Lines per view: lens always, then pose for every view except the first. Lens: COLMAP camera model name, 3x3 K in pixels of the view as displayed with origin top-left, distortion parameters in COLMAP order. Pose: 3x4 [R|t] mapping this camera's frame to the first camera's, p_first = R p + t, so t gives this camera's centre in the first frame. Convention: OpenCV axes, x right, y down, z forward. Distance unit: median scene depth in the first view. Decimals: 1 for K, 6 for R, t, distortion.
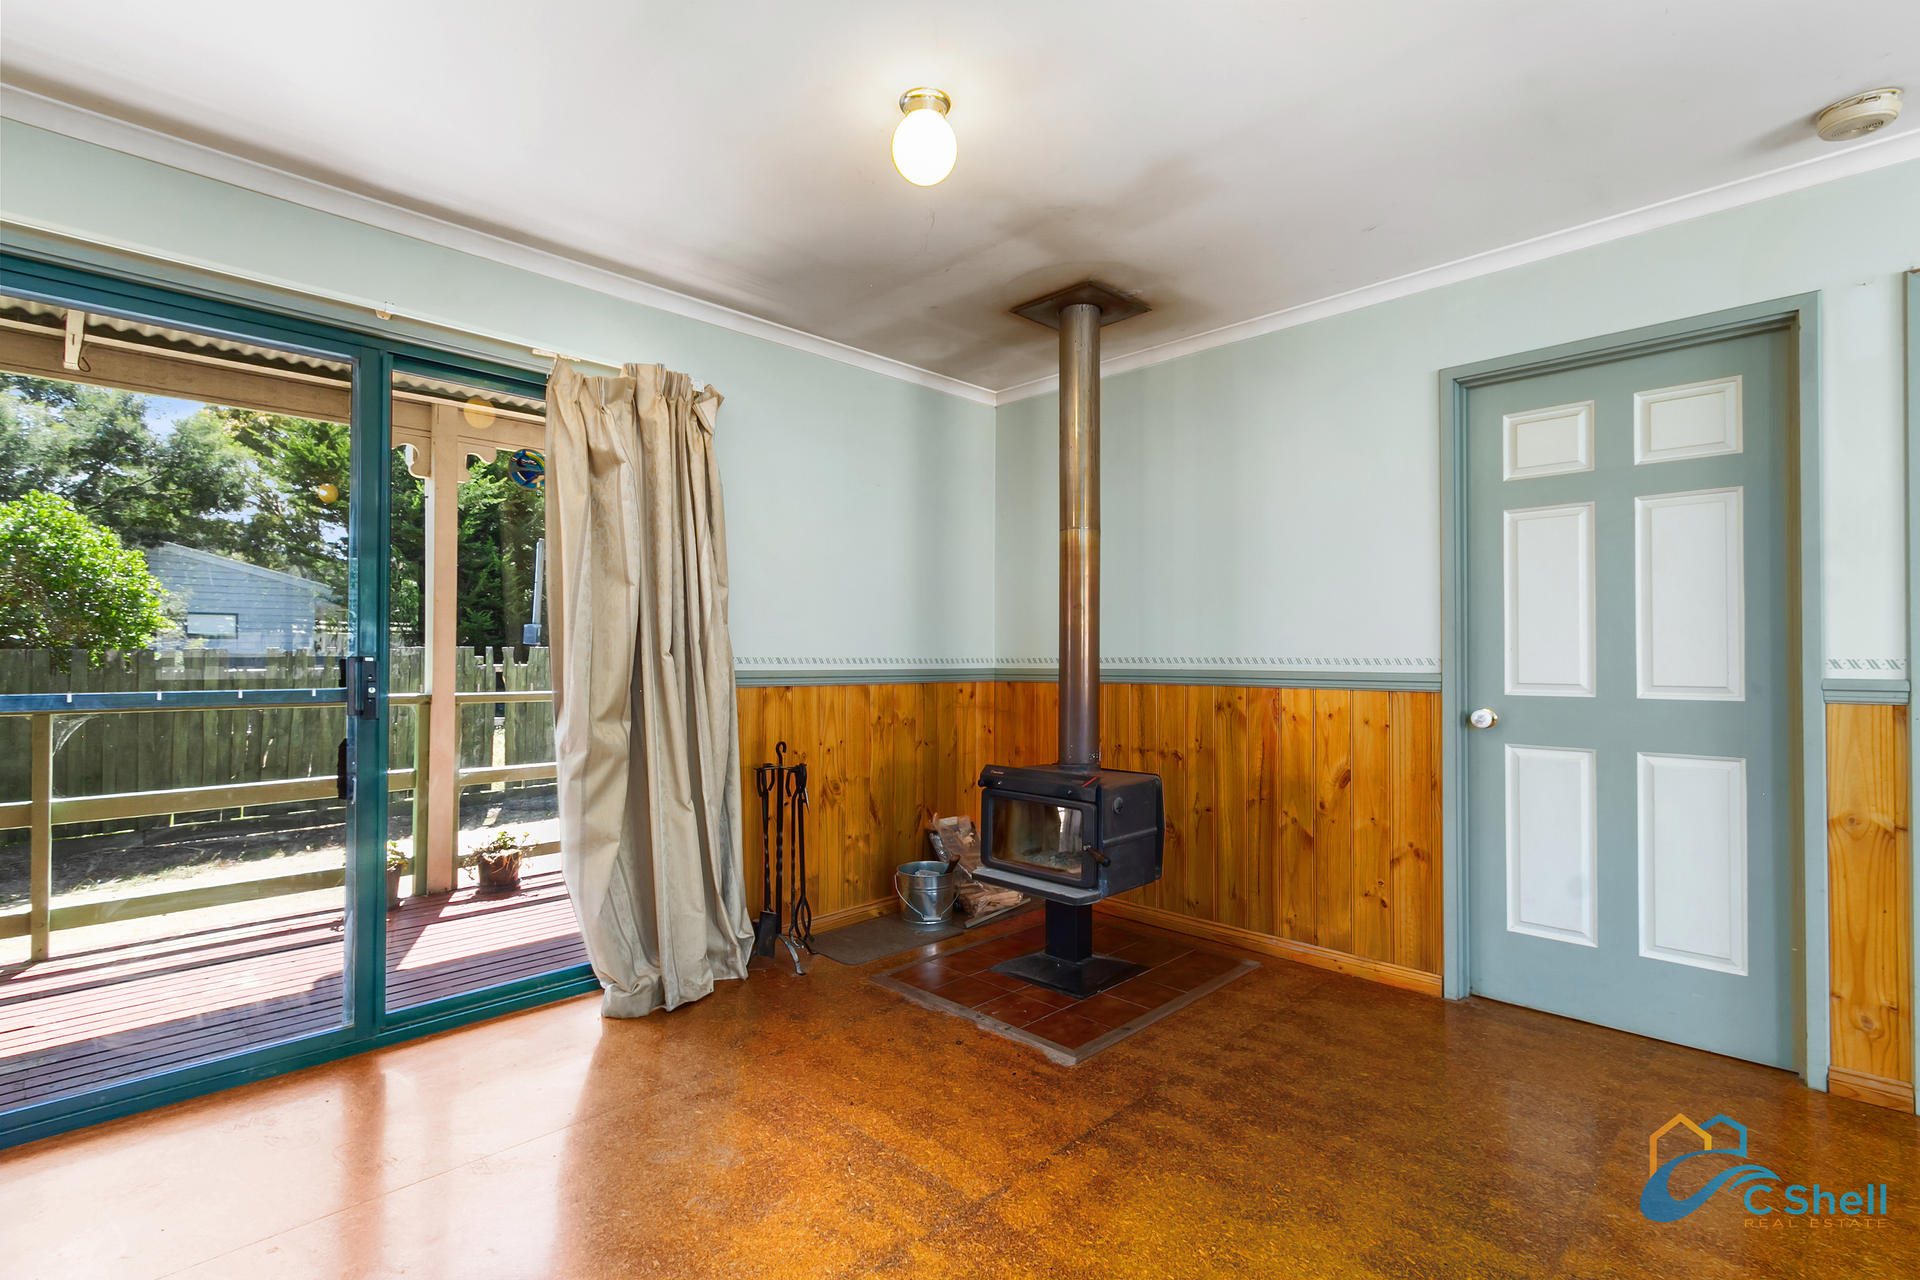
lens RADIAL K [[880.2, 0, 960.0], [0, 880.2, 640.0], [0, 0, 1]] dist [-0.000044, -0.000094]
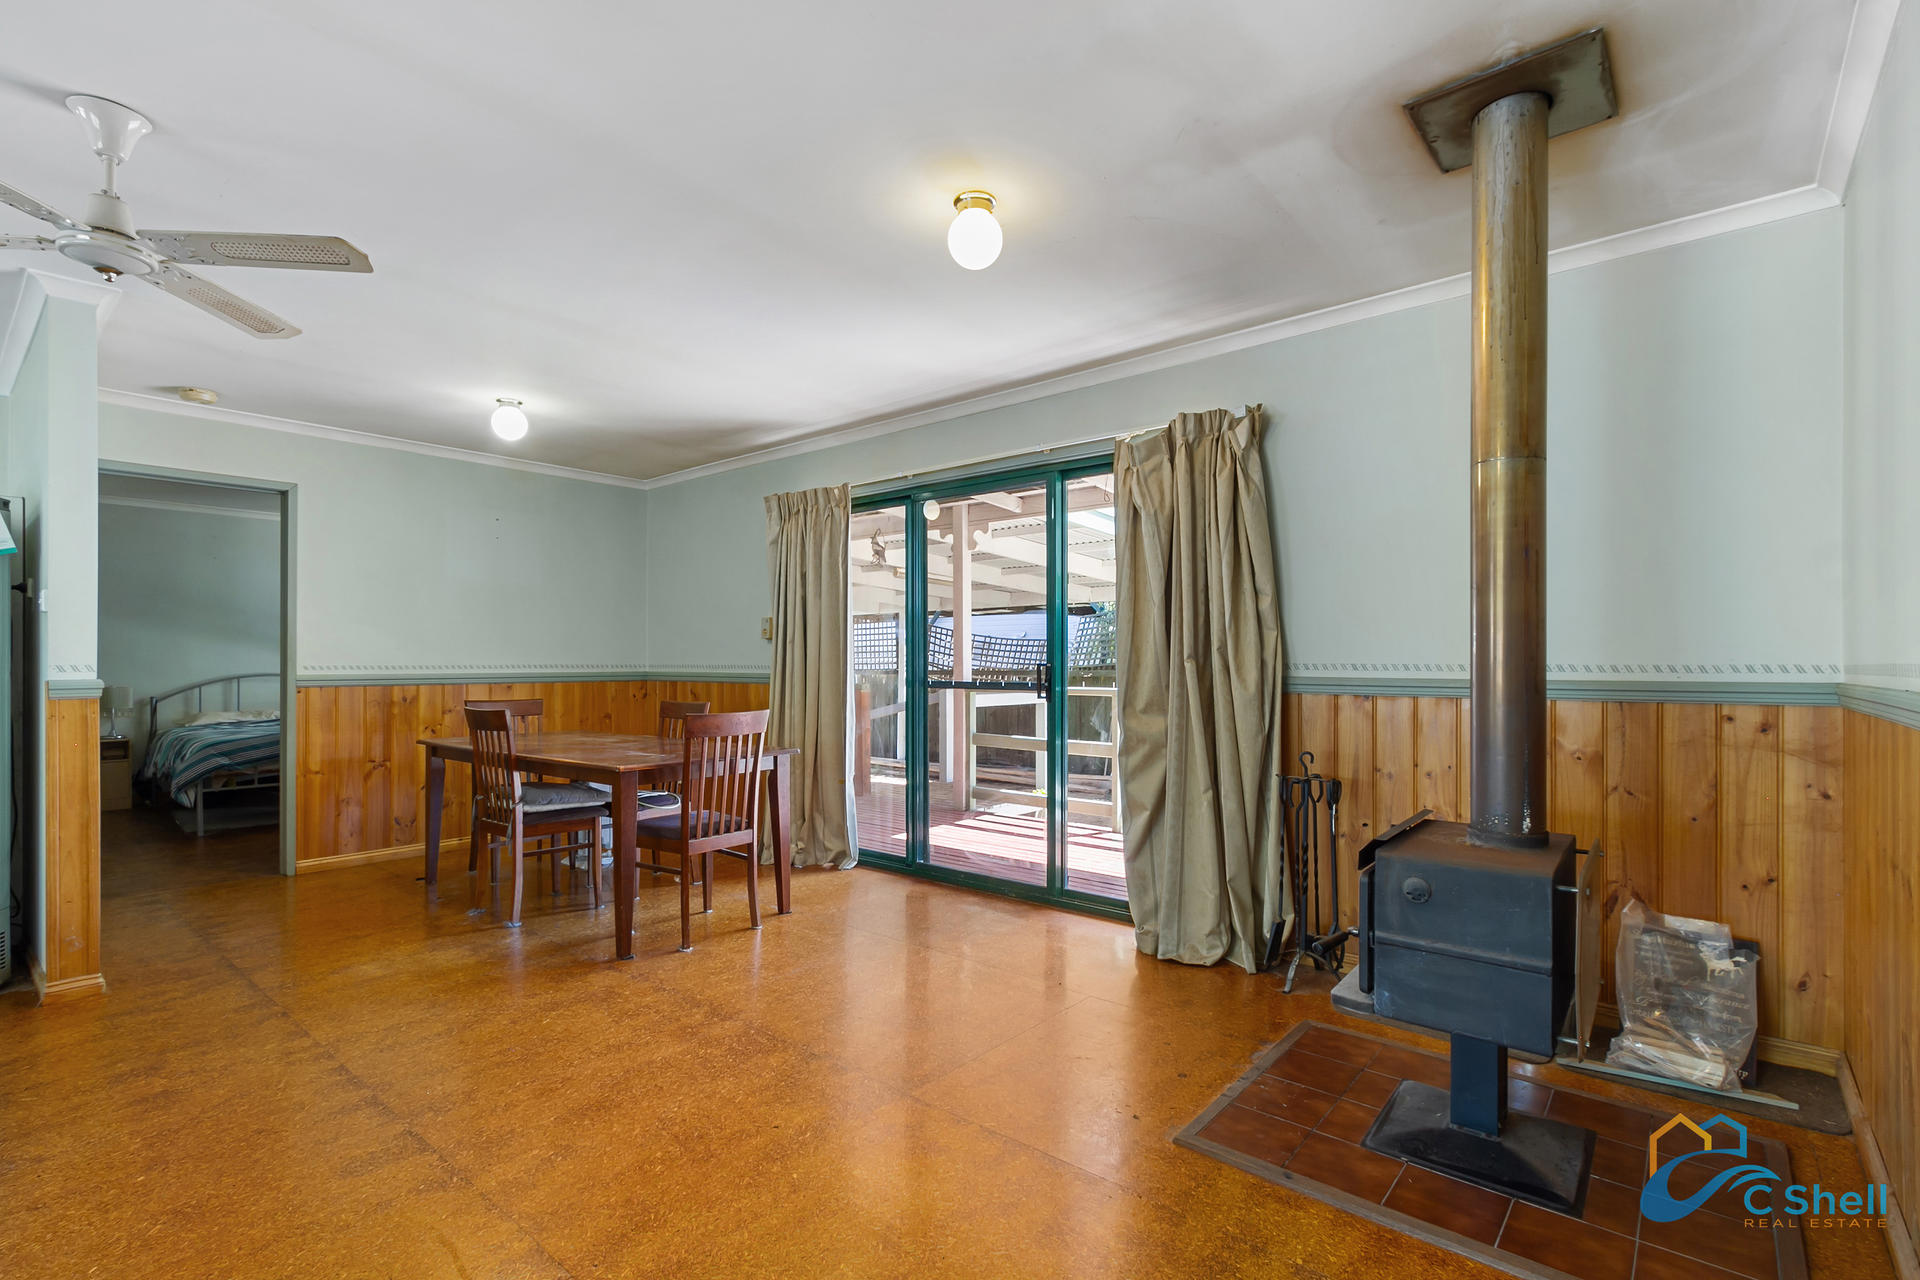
lens RADIAL K [[887.5, 0, 958.5], [0, 887.5, 648.6], [0, 0, 1]] dist [-0.001001, -0.000267]
pose [[0.078647, -0.019750, -0.996707, 0.829566], [0.019341, 0.999646, -0.018282, 0.016099], [0.996715, -0.017840, 0.079001, 0.626253]]
